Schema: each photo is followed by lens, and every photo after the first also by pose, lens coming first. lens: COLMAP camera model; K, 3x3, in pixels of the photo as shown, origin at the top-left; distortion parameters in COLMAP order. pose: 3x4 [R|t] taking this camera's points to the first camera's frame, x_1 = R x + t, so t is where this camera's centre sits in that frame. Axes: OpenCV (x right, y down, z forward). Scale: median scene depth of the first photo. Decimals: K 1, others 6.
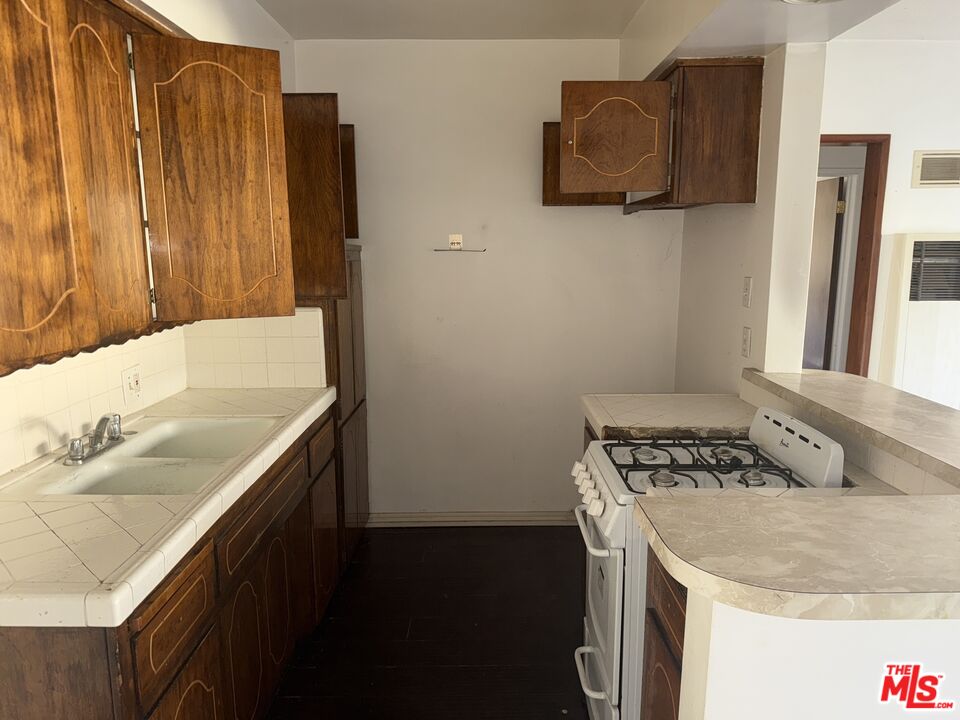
lens RADIAL K [[682.6, 0, 498.8], [0, 682.6, 367.4], [0, 0, 1]] dist [0.110071, -0.207909]
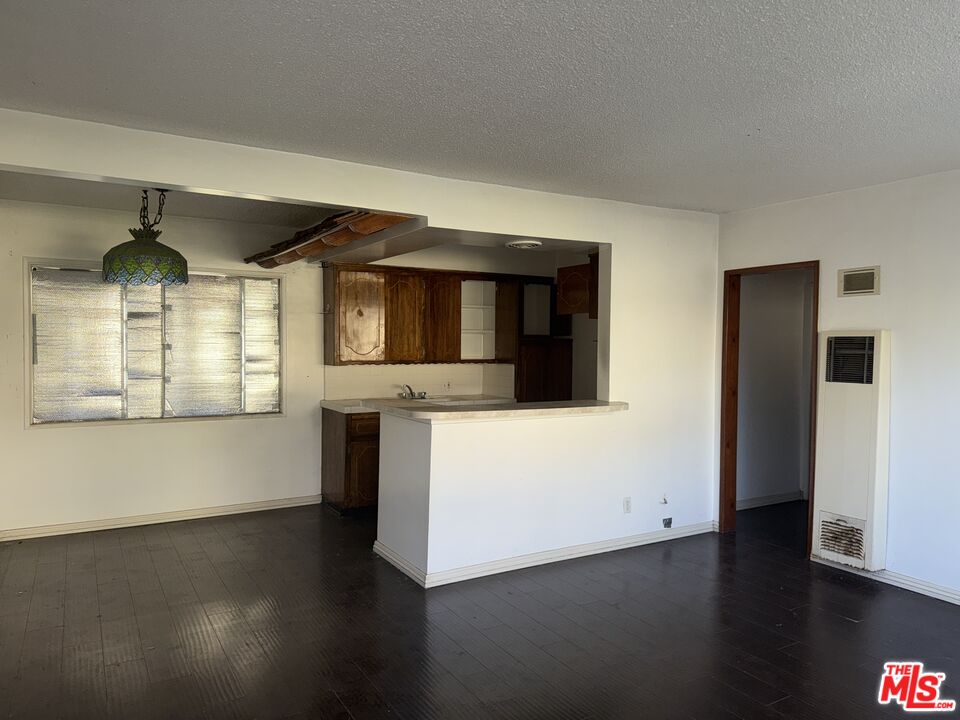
lens RADIAL K [[682.6, 0, 498.8], [0, 682.6, 367.4], [0, 0, 1]] dist [0.110071, -0.207909]
pose [[0.510396, 0.039042, -0.859053, 1.433747], [-0.162741, 0.985302, -0.051910, 0.045947], [0.844400, 0.166298, 0.509248, -0.201187]]
